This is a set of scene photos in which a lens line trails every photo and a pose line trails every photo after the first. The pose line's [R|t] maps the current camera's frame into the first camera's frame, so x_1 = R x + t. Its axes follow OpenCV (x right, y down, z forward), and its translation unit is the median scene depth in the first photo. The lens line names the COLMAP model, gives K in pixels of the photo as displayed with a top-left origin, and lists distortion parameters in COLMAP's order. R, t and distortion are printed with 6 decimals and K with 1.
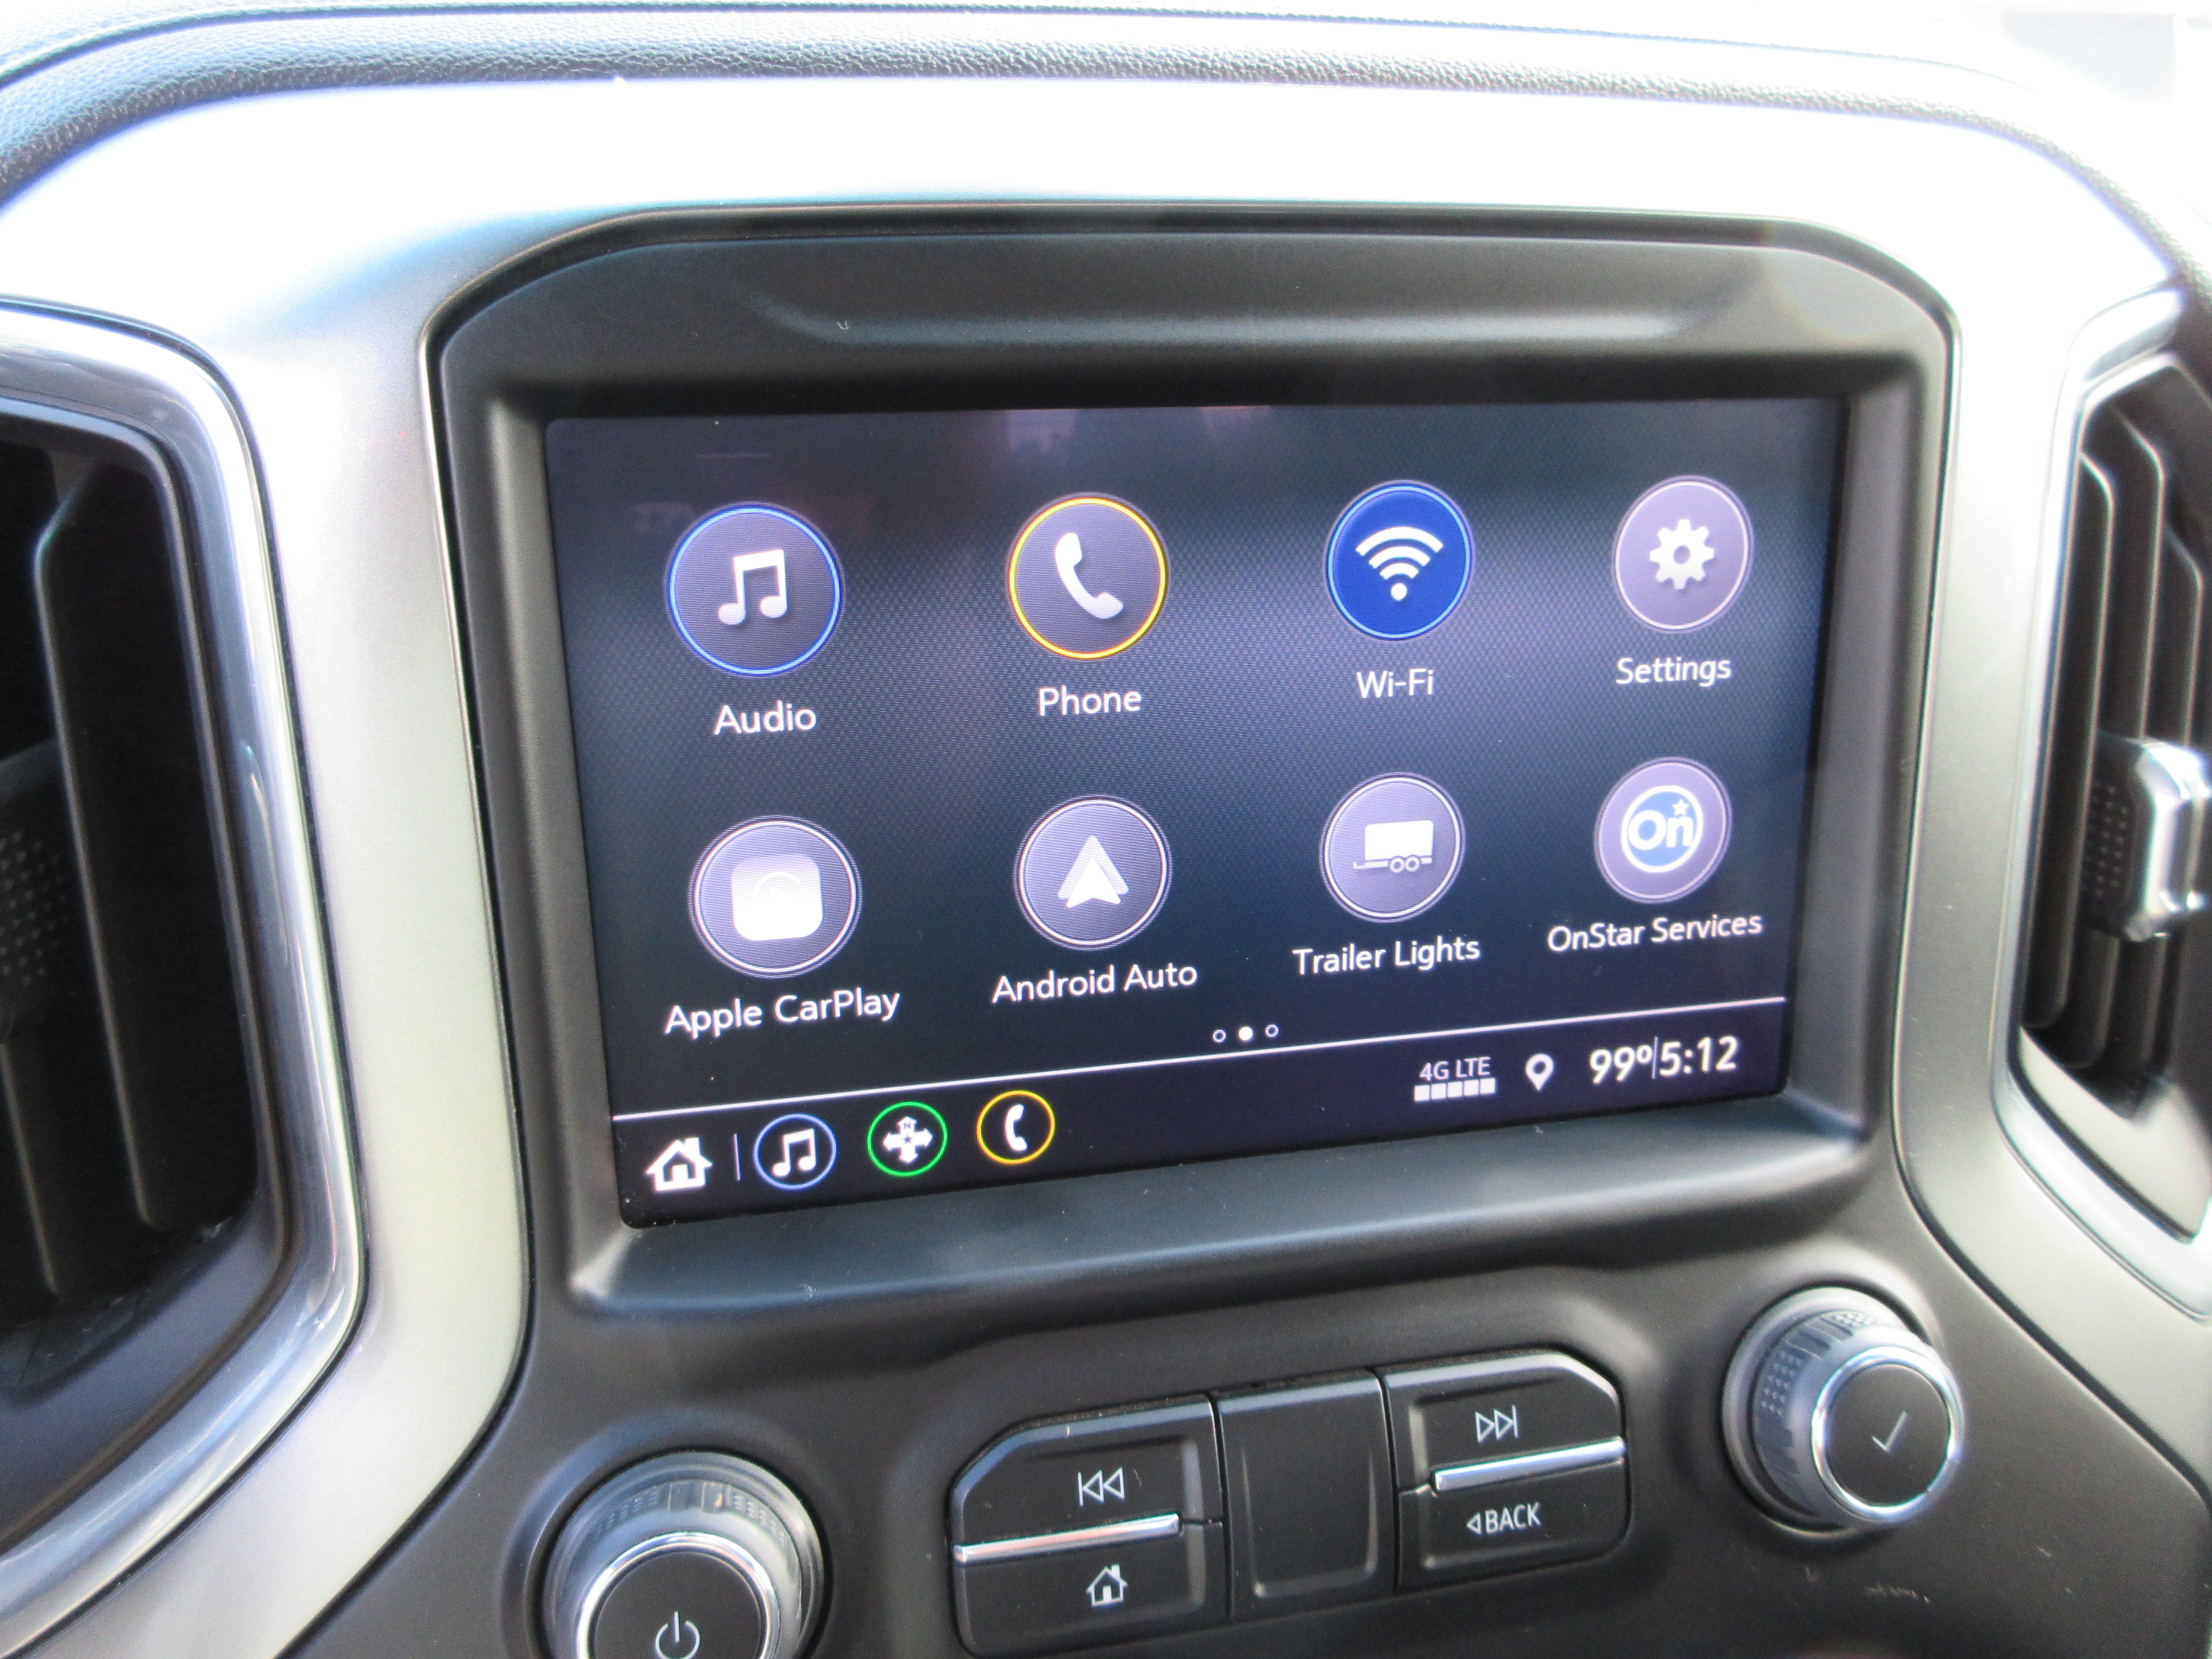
lens RADIAL K [[1618.1, 0, 1106.0], [0, 1618.1, 829.5], [0, 0, 1]] dist [-0.003980, 0.000294]
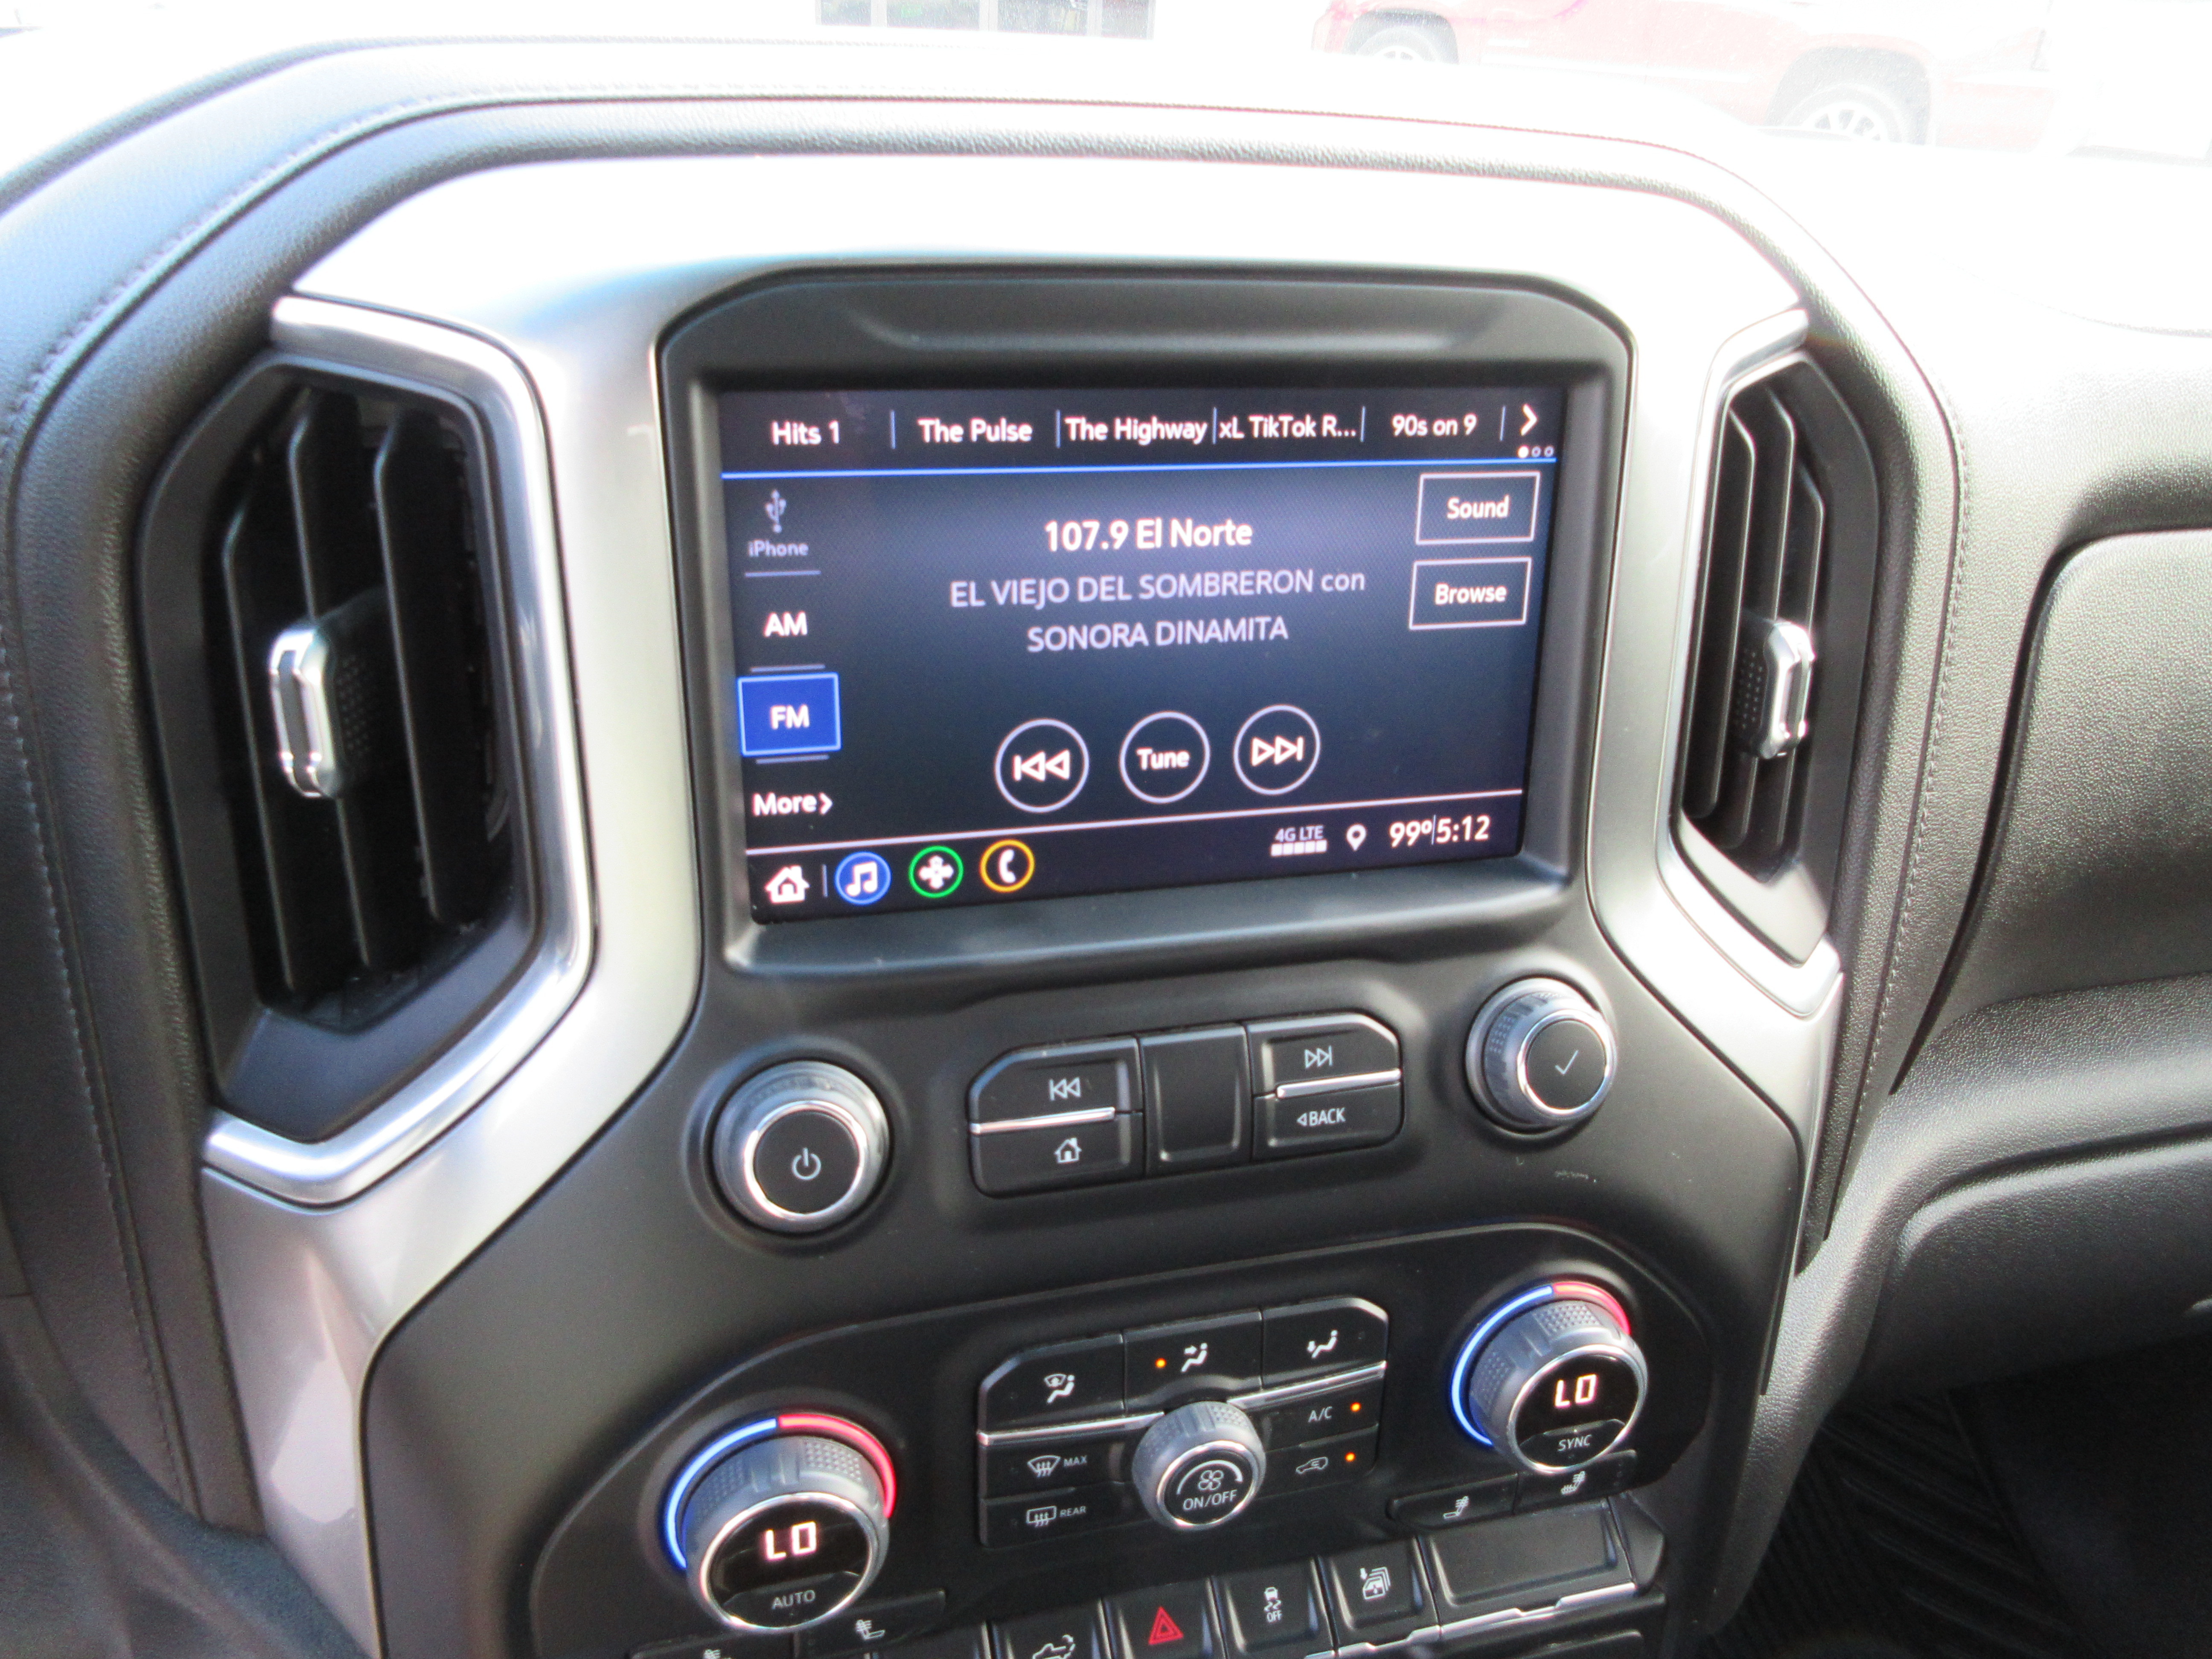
lens RADIAL K [[1618.1, 0, 1106.0], [0, 1618.1, 829.5], [0, 0, 1]] dist [-0.003980, 0.000294]
pose [[0.997732, 0.009044, 0.066705, -0.066509], [-0.014426, 0.996638, 0.080654, 0.028620], [-0.065751, -0.081434, 0.994508, -0.509717]]
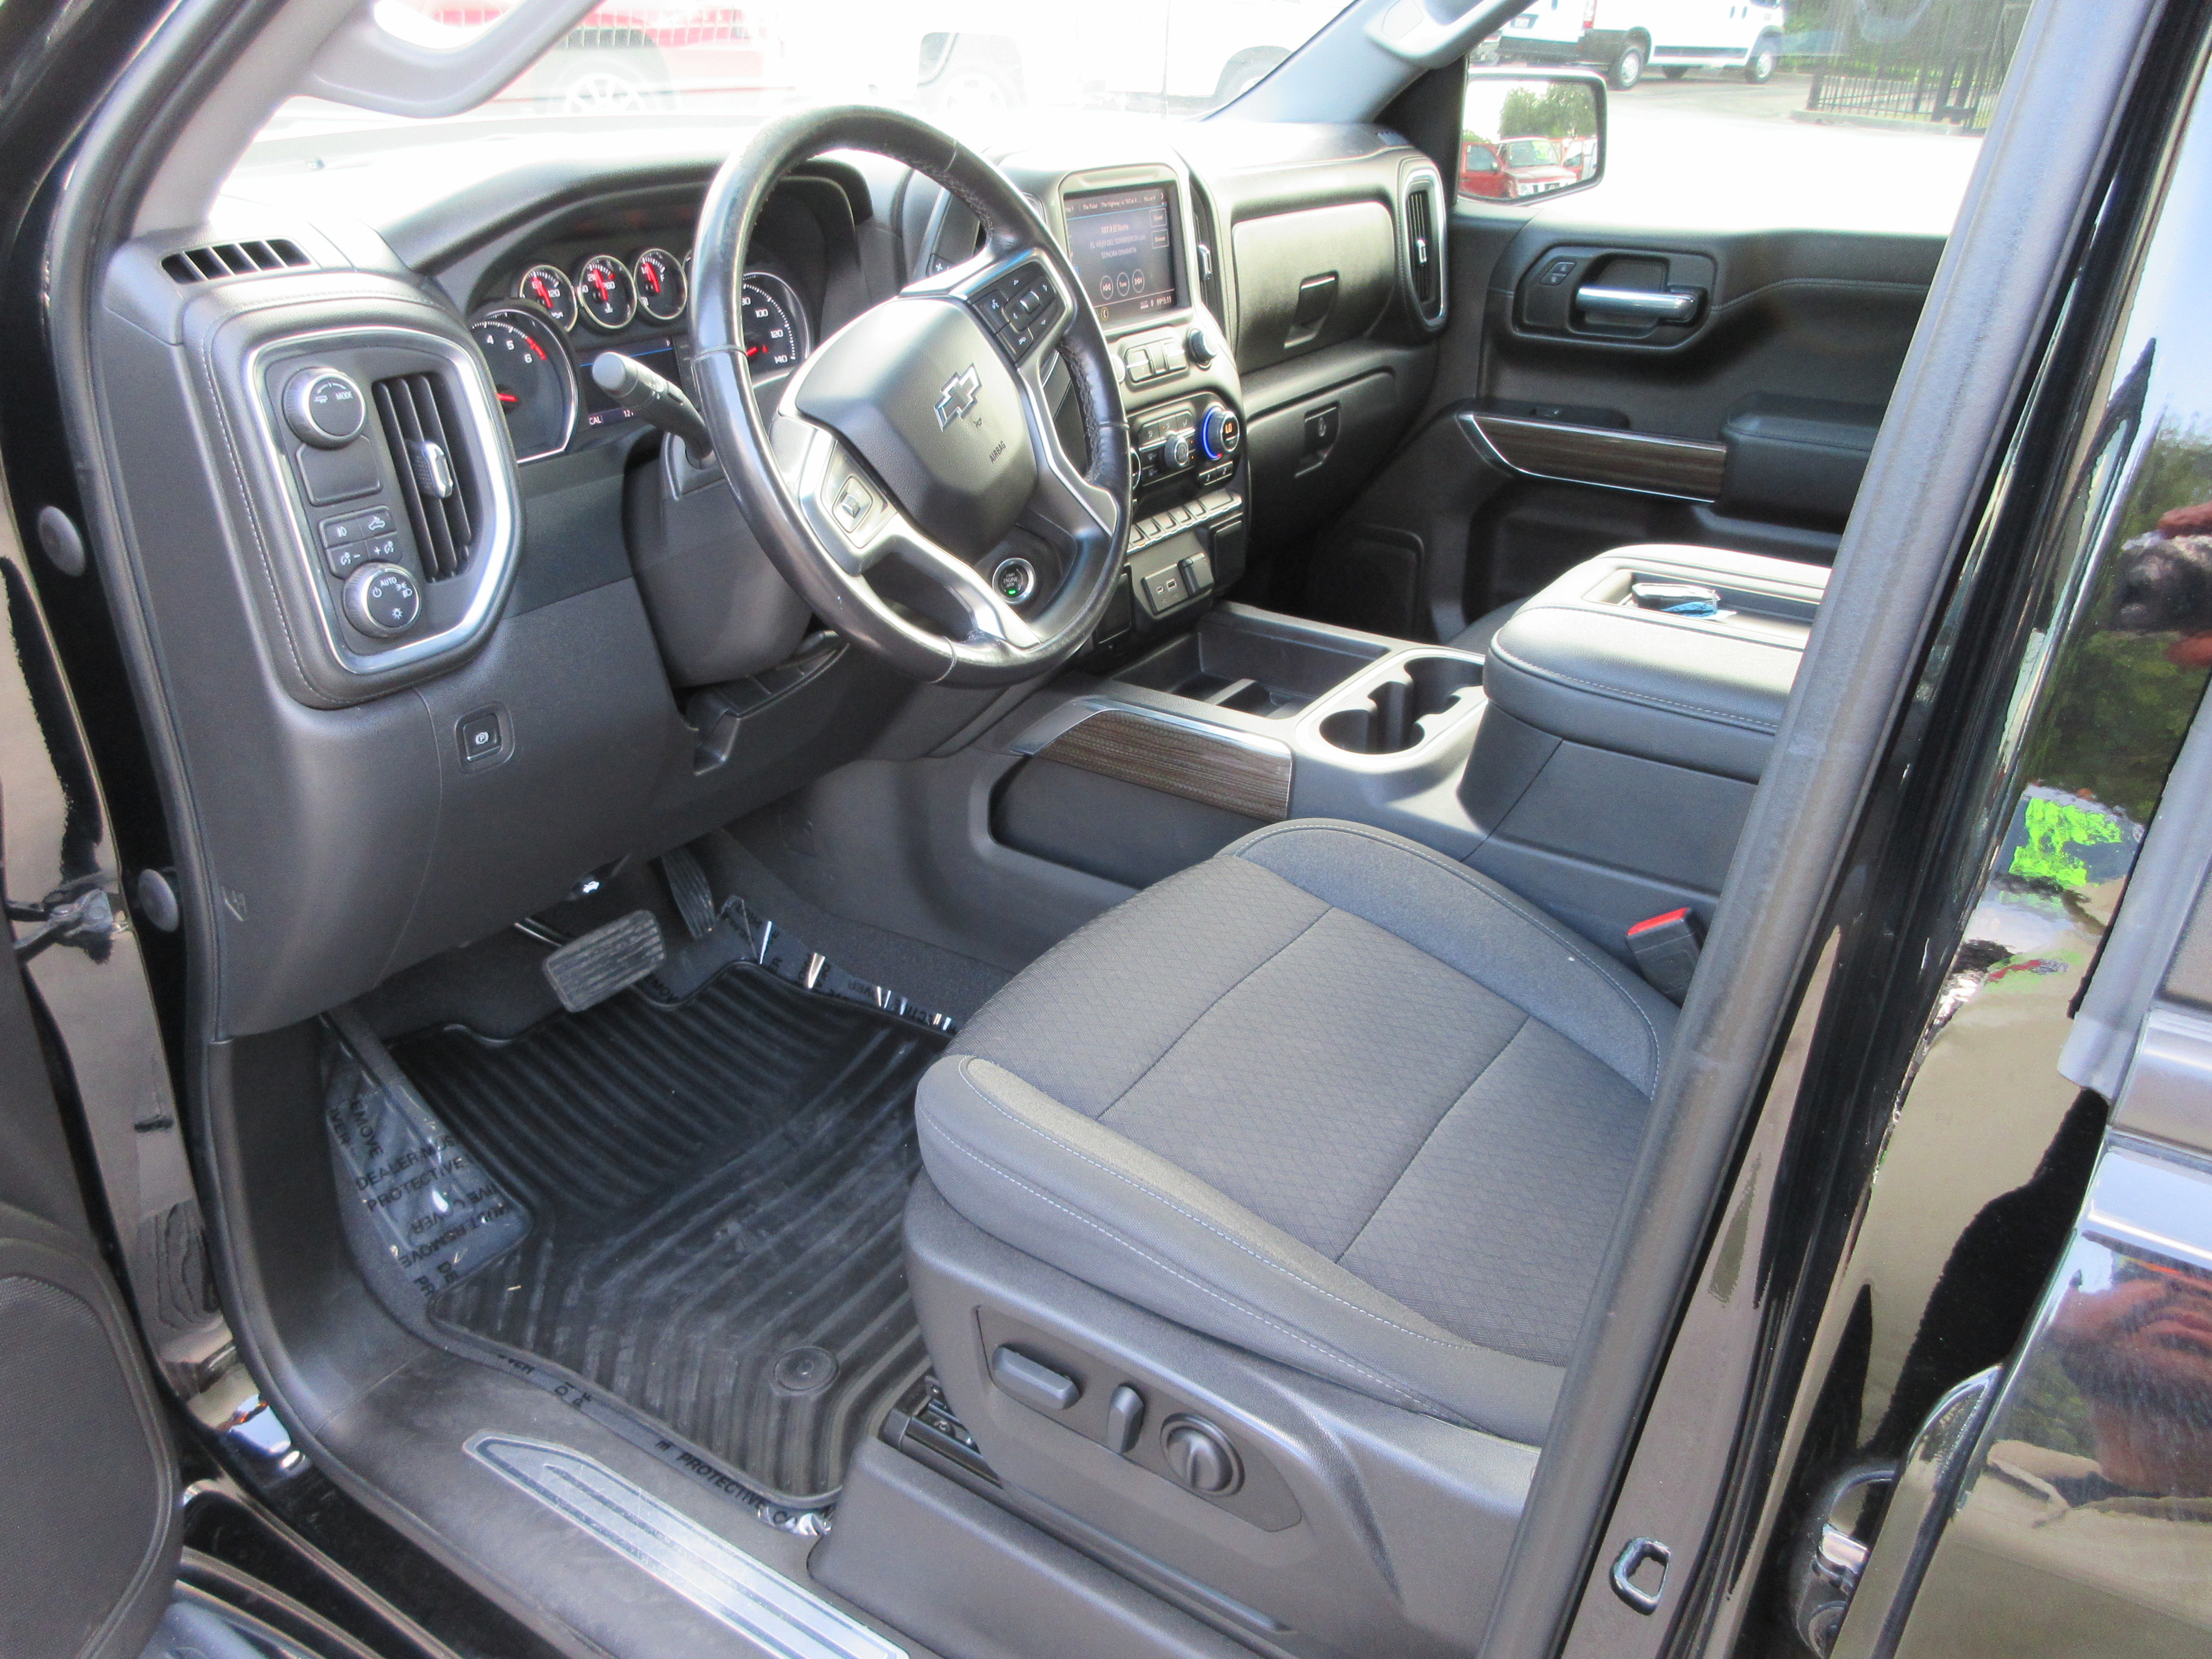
lens RADIAL K [[1644.2, 0, 1101.4], [0, 1644.2, 807.5], [0, 0, 1]] dist [0.024967, 0.000113]
pose [[0.713974, -0.300109, 0.632594, -4.826973], [0.260226, 0.952504, 0.158175, 1.023653], [-0.650018, 0.051684, 0.758159, -3.861098]]
